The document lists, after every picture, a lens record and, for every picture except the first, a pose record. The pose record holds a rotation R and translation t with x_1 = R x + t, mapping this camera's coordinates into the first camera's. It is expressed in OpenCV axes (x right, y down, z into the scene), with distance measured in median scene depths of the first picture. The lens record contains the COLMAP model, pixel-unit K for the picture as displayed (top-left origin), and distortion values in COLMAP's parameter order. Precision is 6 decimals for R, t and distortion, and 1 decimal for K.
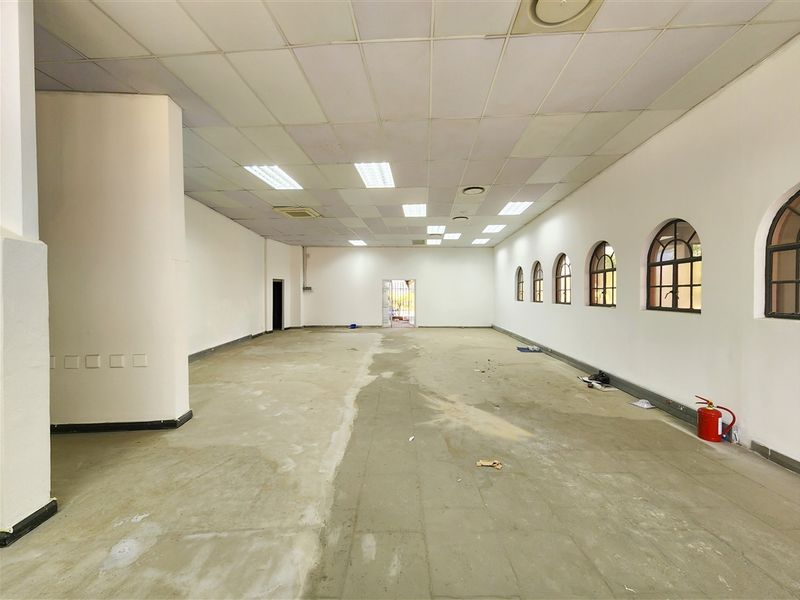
lens RADIAL K [[327.0, 0, 400.3], [0, 327.0, 298.6], [0, 0, 1]] dist [-0.003391, -0.000384]
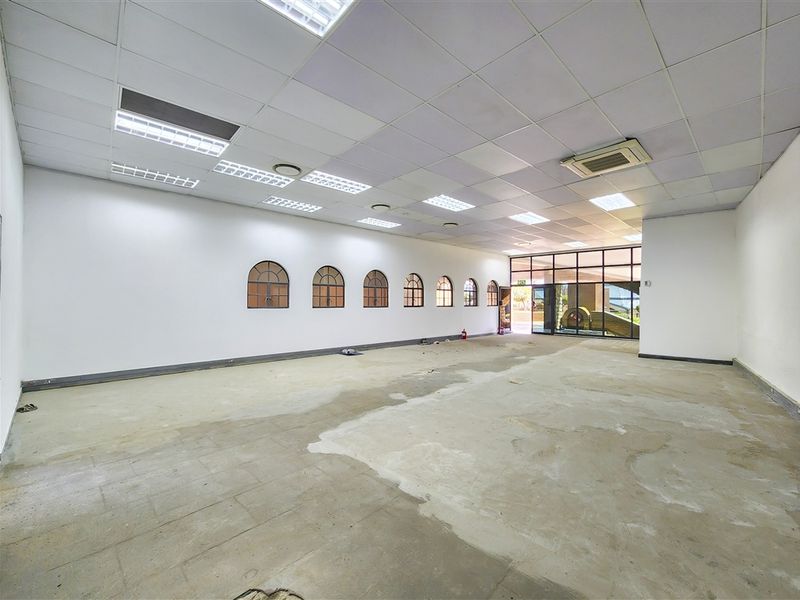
lens RADIAL K [[327.0, 0, 400.3], [0, 327.0, 298.6], [0, 0, 1]] dist [-0.003391, -0.000384]
pose [[-0.727371, 0.004021, 0.686233, -0.899880], [0.003665, 0.999991, -0.001976, -0.031679], [-0.686235, 0.001078, -0.727380, 3.419619]]
